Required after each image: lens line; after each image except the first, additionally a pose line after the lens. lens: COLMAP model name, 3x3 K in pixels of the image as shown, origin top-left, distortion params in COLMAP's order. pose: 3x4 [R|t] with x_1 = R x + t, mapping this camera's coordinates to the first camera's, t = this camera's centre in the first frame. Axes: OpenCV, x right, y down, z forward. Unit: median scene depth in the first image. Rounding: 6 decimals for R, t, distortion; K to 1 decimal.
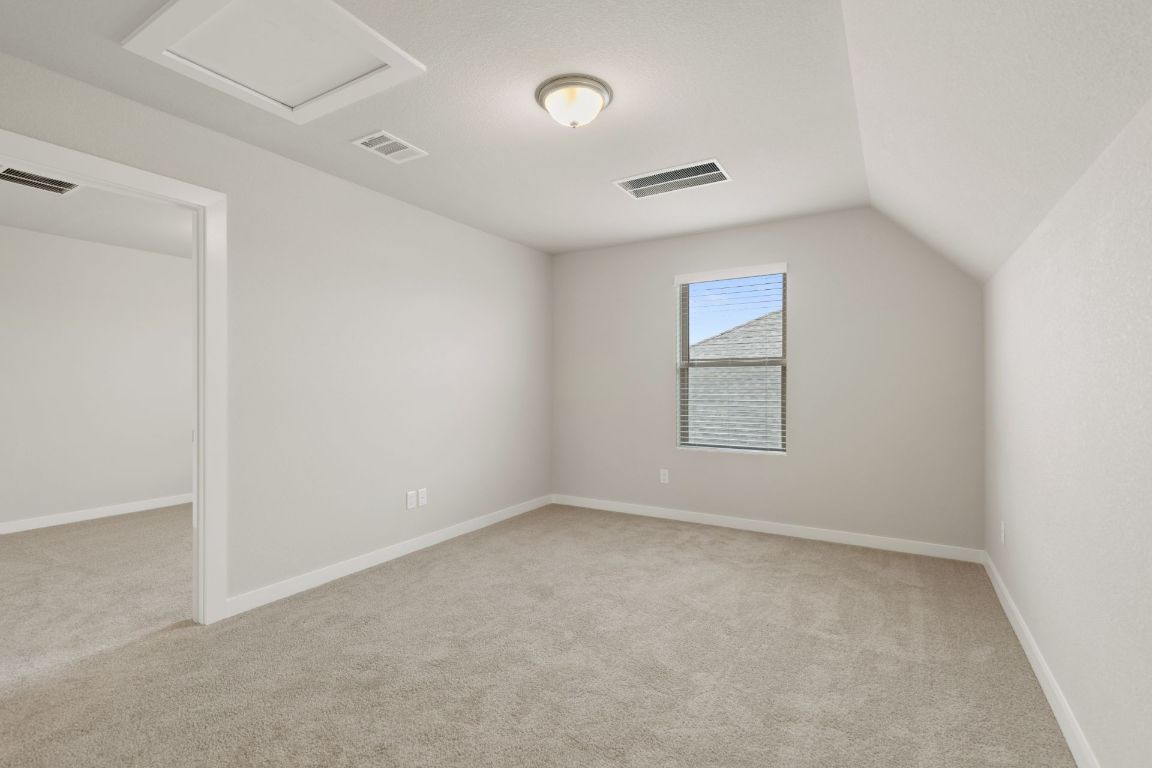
lens RADIAL K [[525.8, 0, 579.3], [0, 525.8, 383.6], [0, 0, 1]] dist [0.002916, 0.000041]
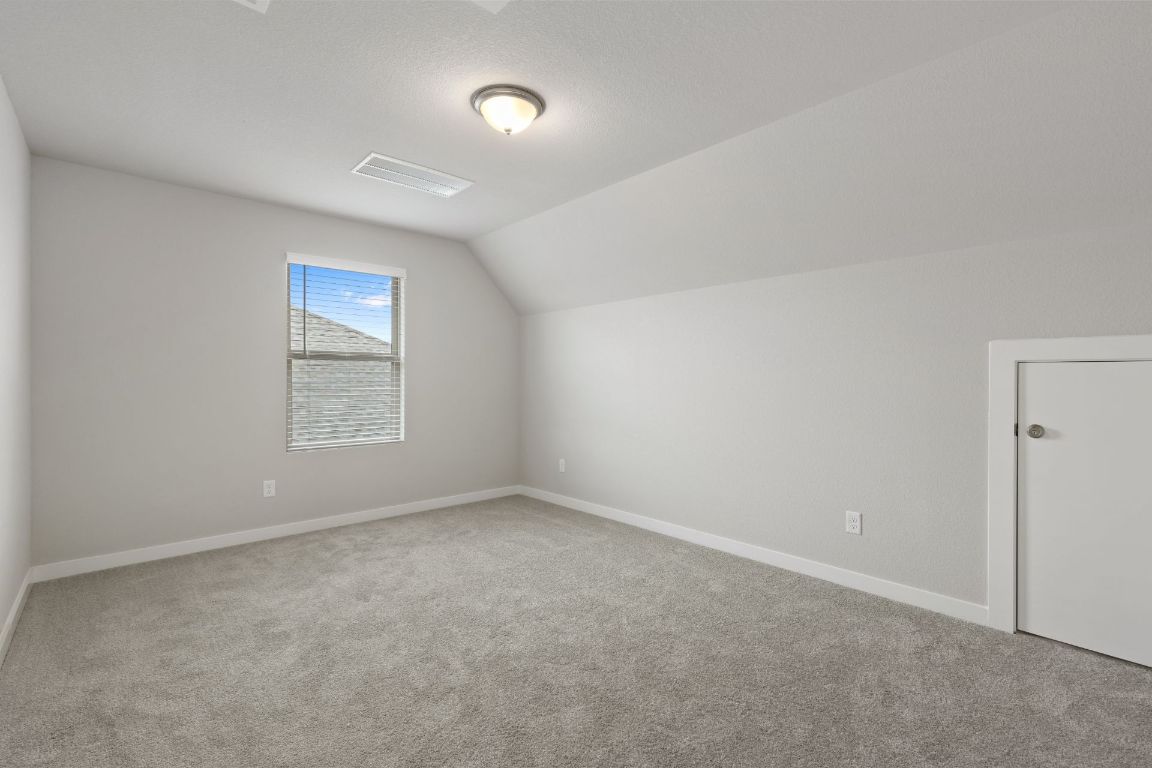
lens RADIAL K [[525.8, 0, 581.1], [0, 525.8, 381.2], [0, 0, 1]] dist [0.002916, 0.000041]
pose [[0.286836, -0.007753, 0.957948, -0.589448], [-0.000297, 0.999966, 0.008182, -0.002235], [-0.957980, -0.002632, 0.286824, 0.337210]]
